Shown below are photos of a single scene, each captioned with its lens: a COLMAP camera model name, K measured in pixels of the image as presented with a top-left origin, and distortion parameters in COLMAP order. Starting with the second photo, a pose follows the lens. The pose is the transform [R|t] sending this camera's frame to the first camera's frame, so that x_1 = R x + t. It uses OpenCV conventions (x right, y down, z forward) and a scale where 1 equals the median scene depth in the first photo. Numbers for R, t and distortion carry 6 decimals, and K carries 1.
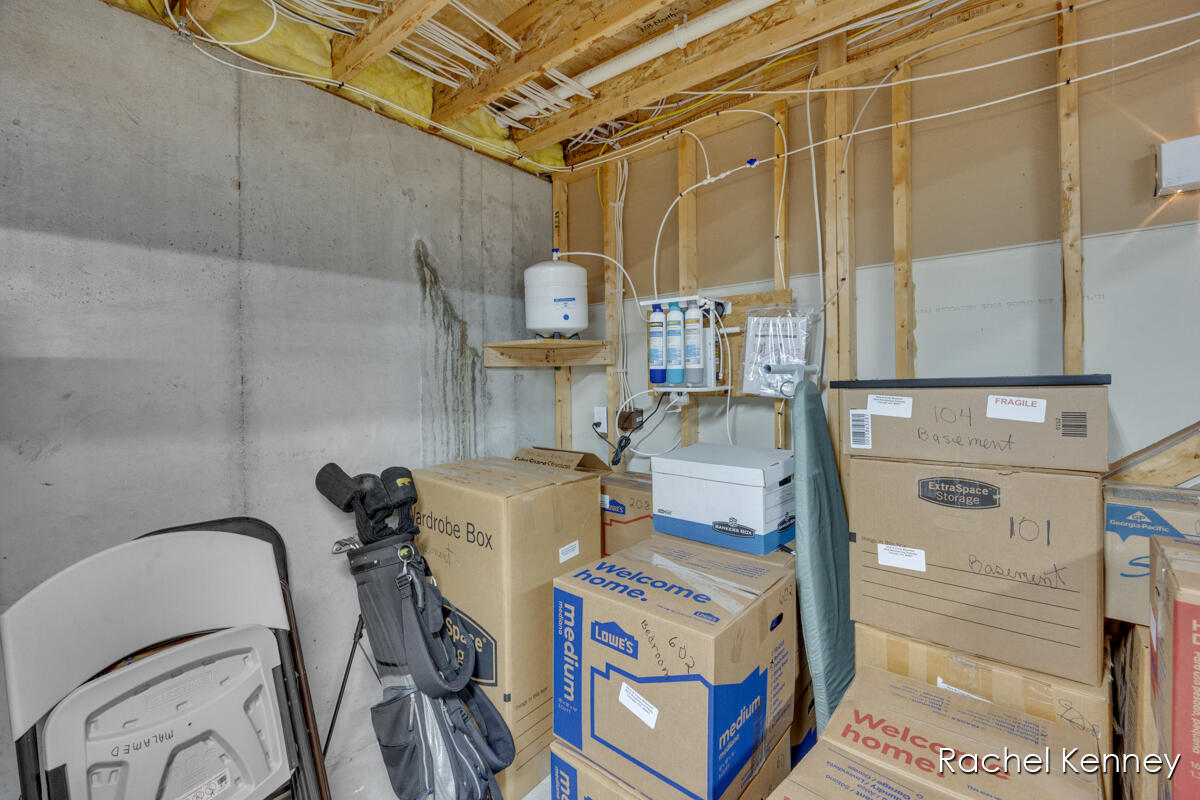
lens RADIAL K [[503.6, 0, 600.0], [0, 503.6, 400.0], [0, 0, 1]] dist [-0.000980, -0.000101]
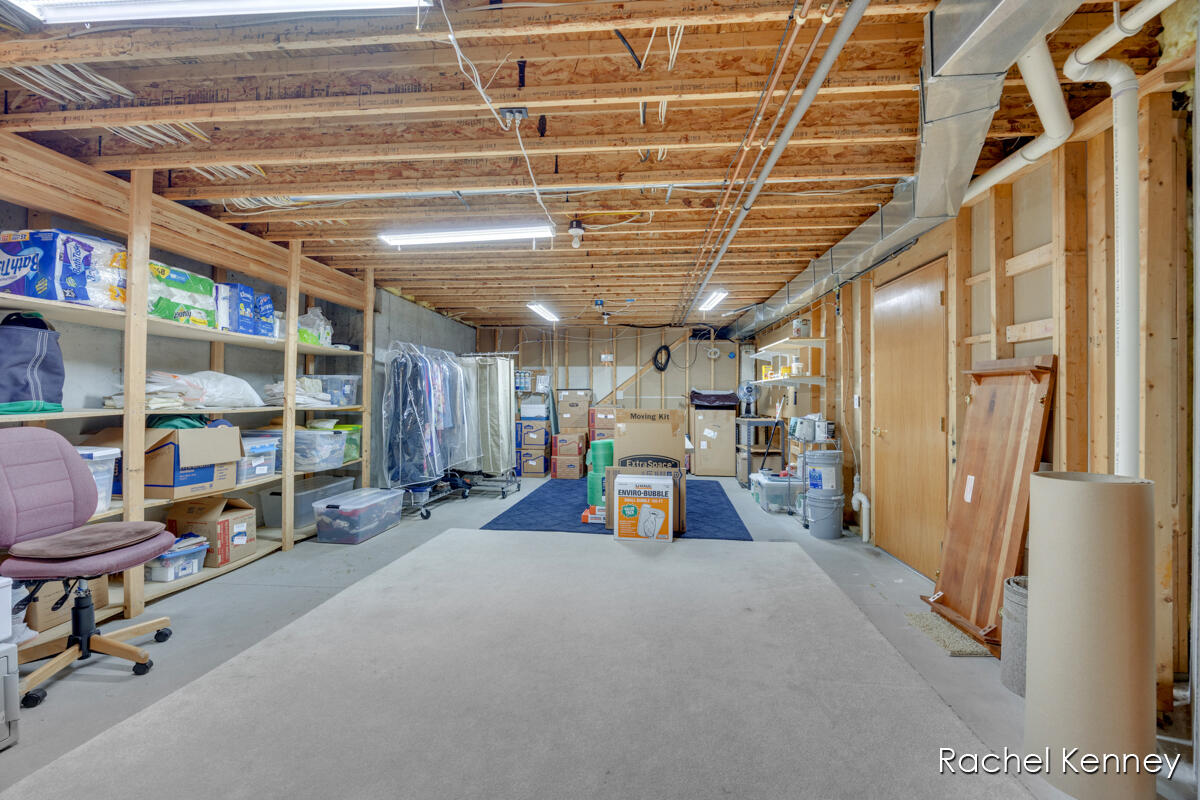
lens RADIAL K [[503.6, 0, 600.0], [0, 503.6, 400.0], [0, 0, 1]] dist [-0.000980, -0.000101]
pose [[0.822578, 0.016862, 0.568402, -2.346106], [0.006687, 0.999204, -0.039318, 0.311125], [-0.568612, 0.036143, 0.821811, -3.922814]]
